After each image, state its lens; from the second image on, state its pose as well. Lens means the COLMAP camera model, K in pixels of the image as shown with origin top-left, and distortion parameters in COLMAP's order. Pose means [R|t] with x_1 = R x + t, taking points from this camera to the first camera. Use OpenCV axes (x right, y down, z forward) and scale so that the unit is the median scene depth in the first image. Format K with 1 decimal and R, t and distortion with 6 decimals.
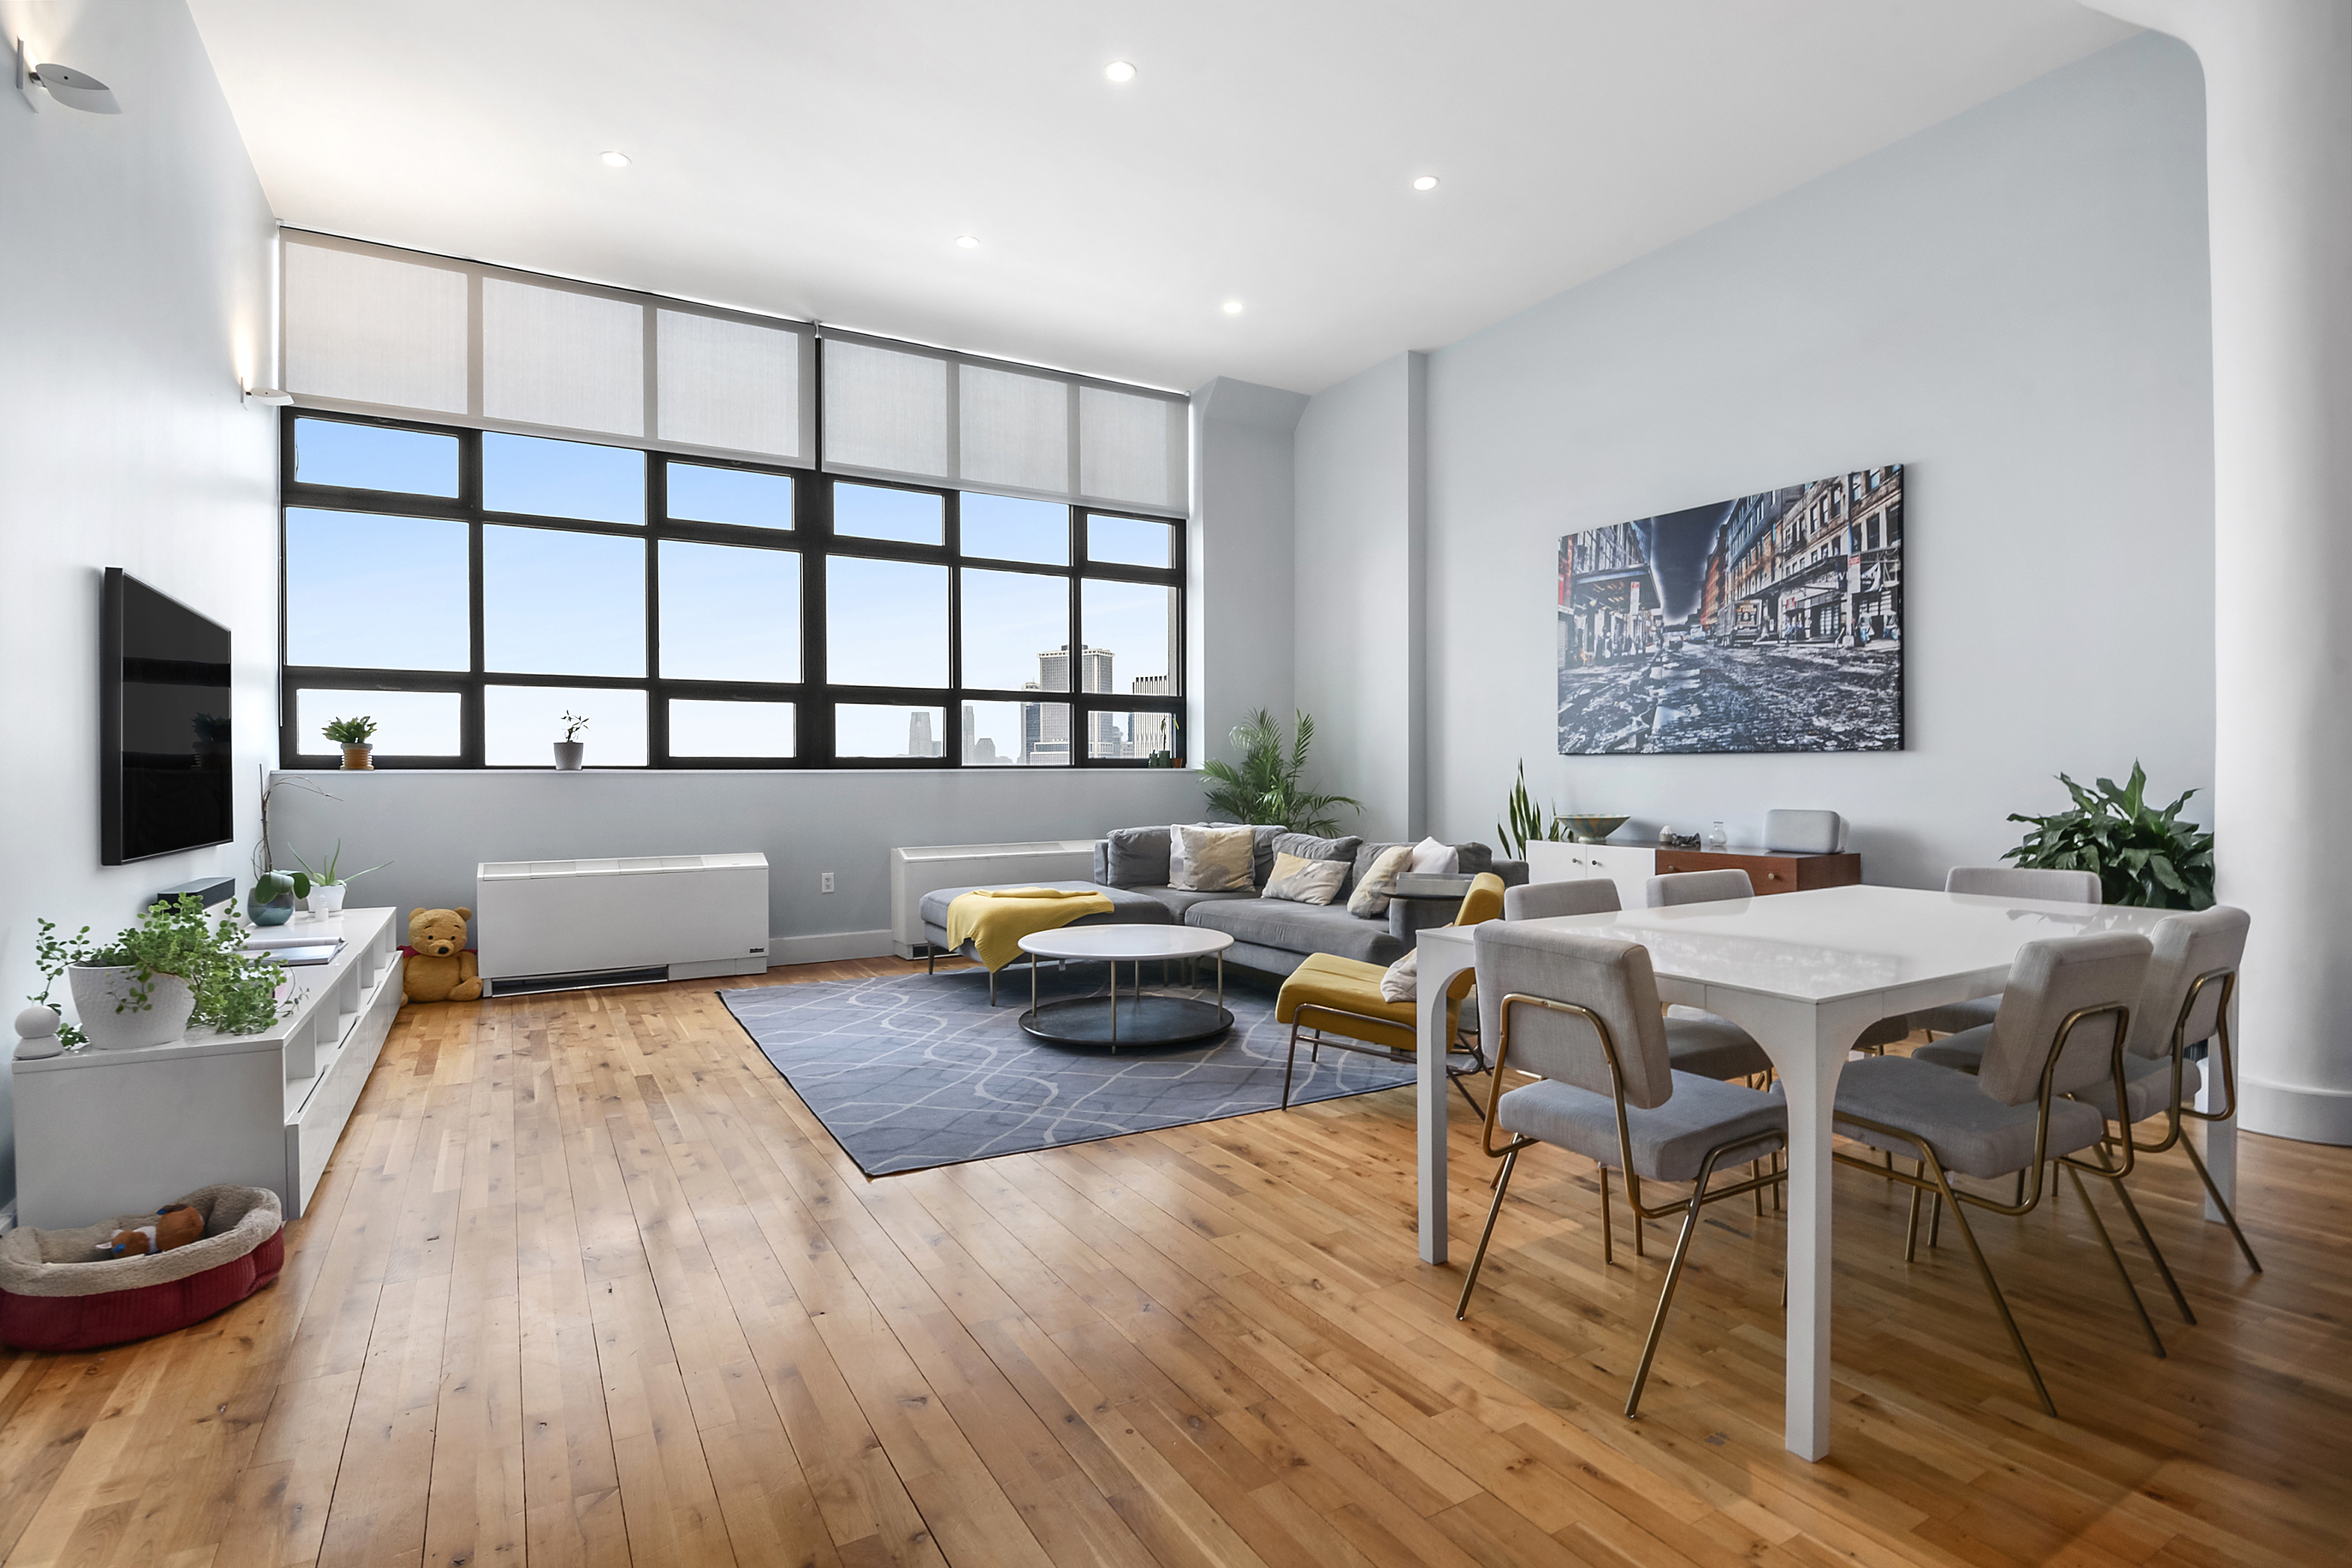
lens RADIAL K [[1135.6, 0, 1172.9], [0, 1135.6, 783.0], [0, 0, 1]] dist [-0.010885, -0.005378]
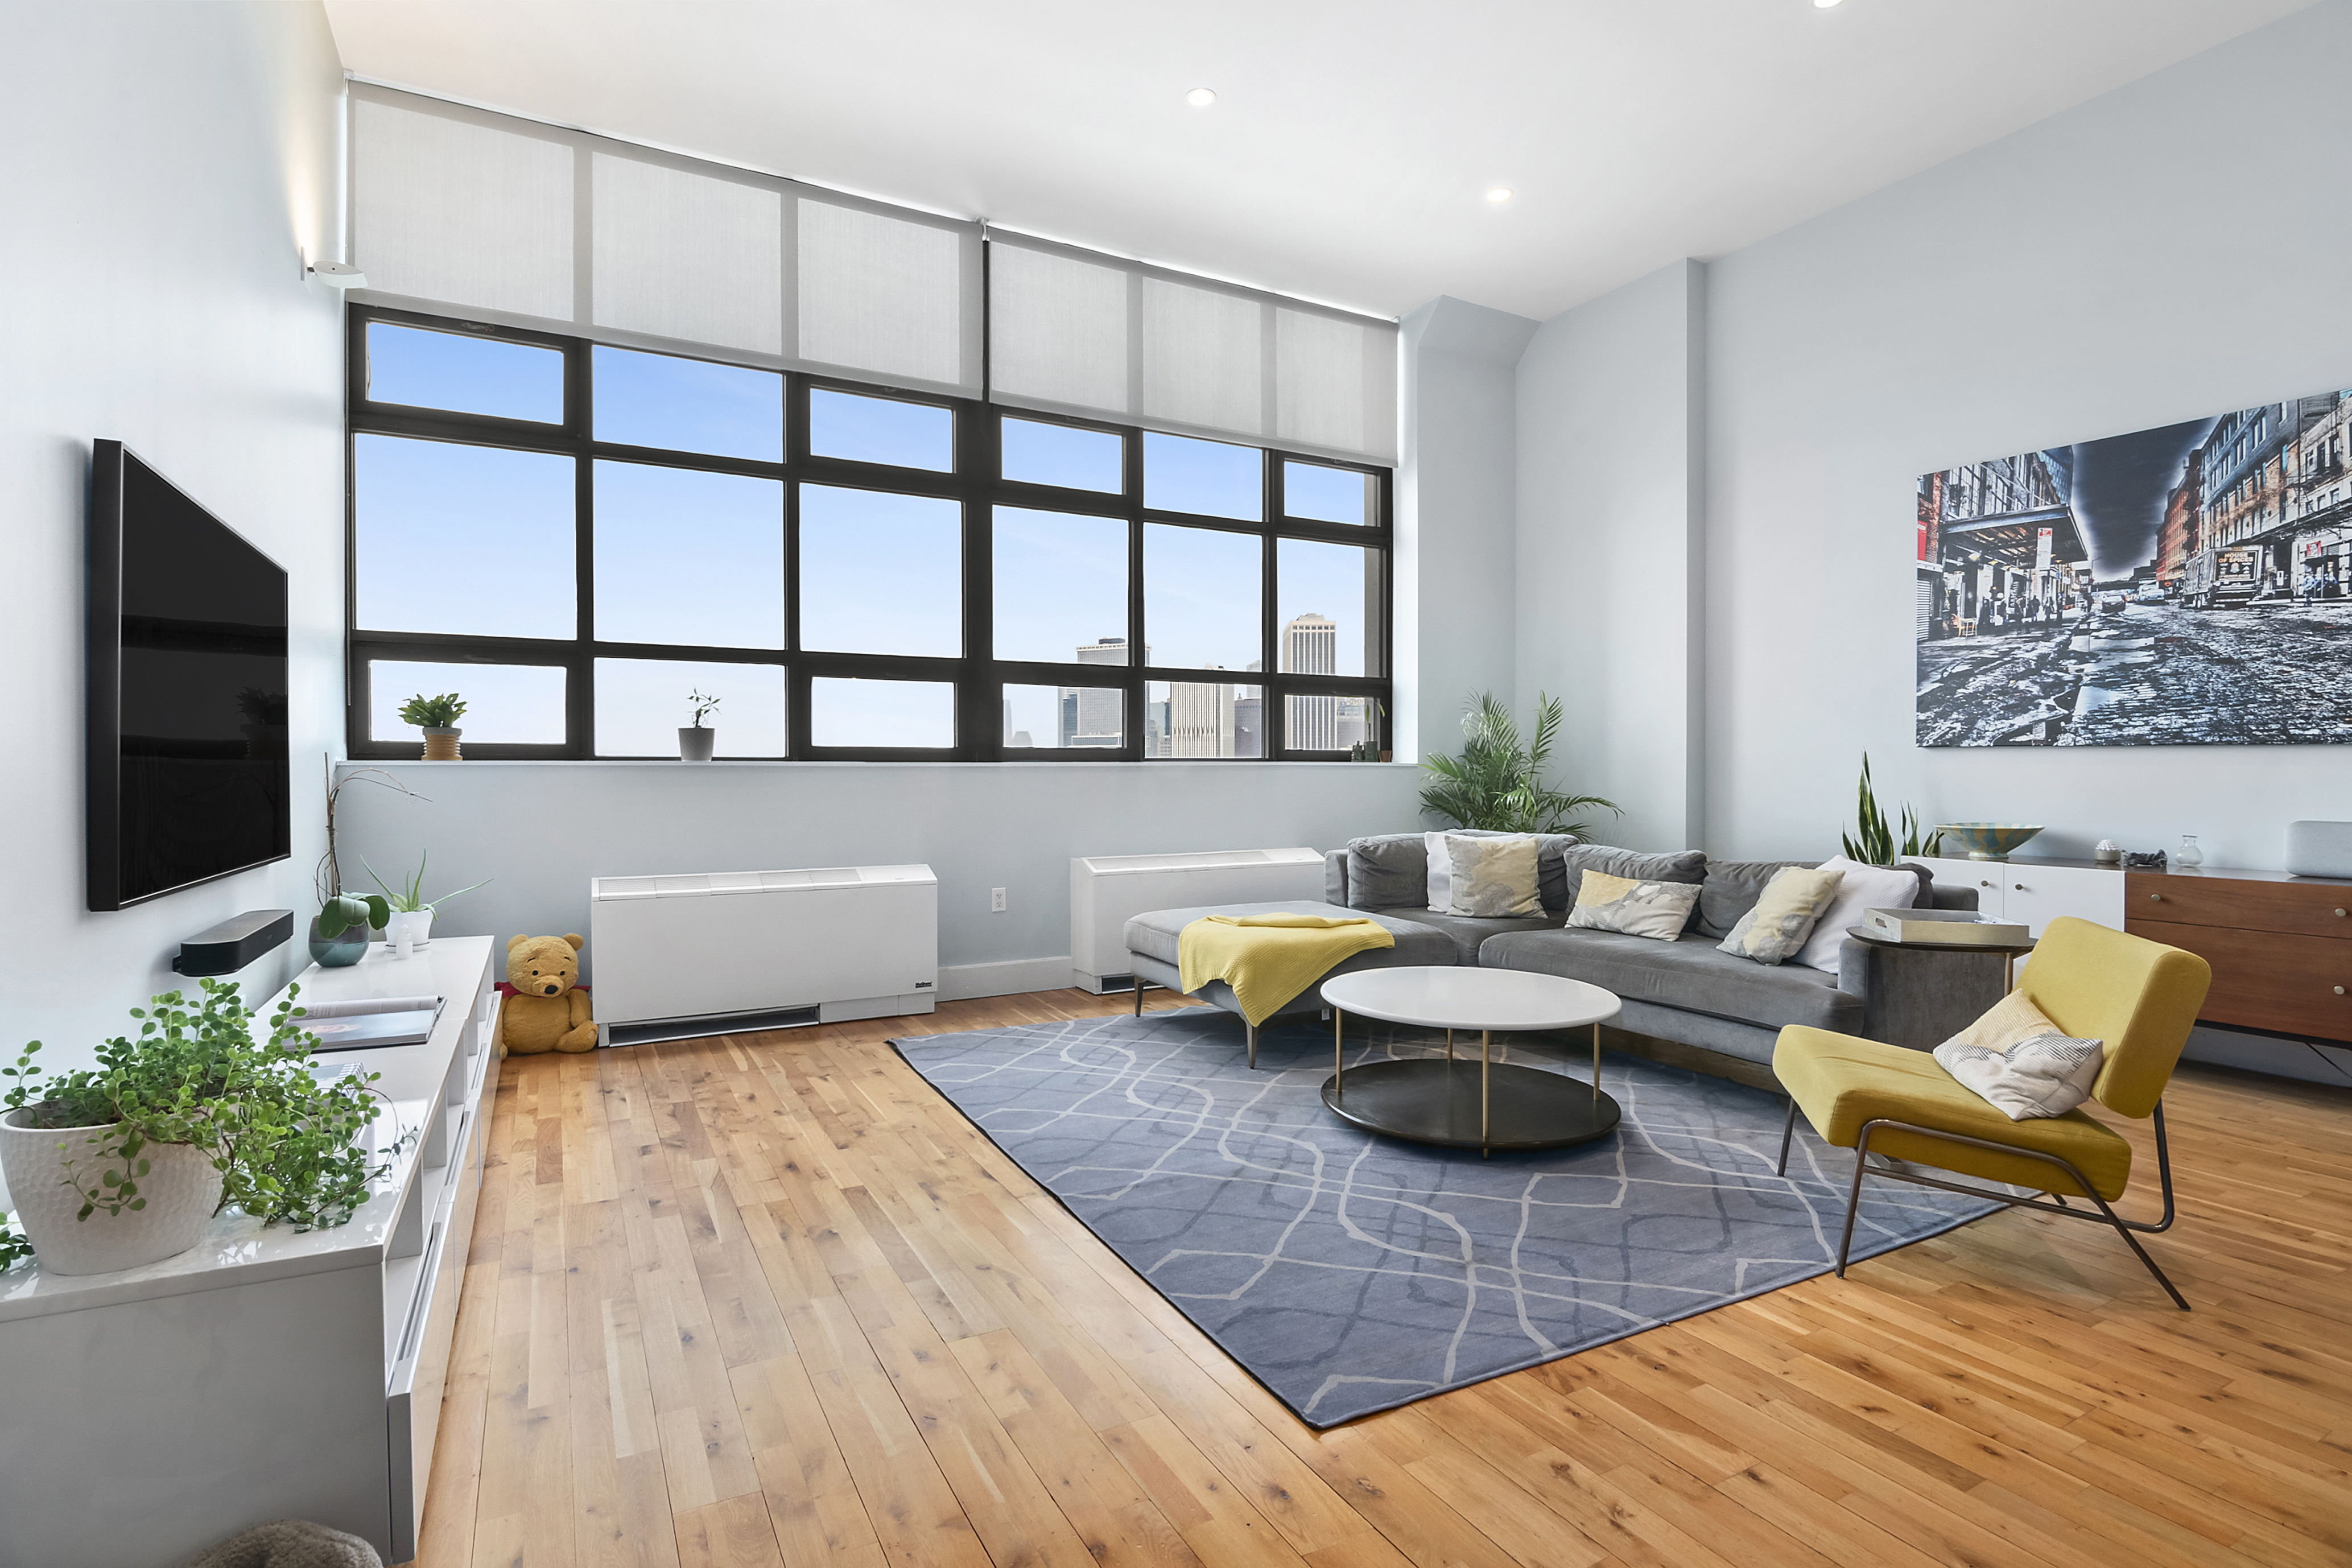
lens RADIAL K [[1135.6, 0, 1178.0], [0, 1135.6, 783.3], [0, 0, 1]] dist [-0.010885, -0.005378]
pose [[0.999608, 0.004506, -0.027635, -0.178618], [-0.004339, 0.999972, 0.006119, -0.002859], [0.027661, -0.005996, 0.999599, 0.212429]]
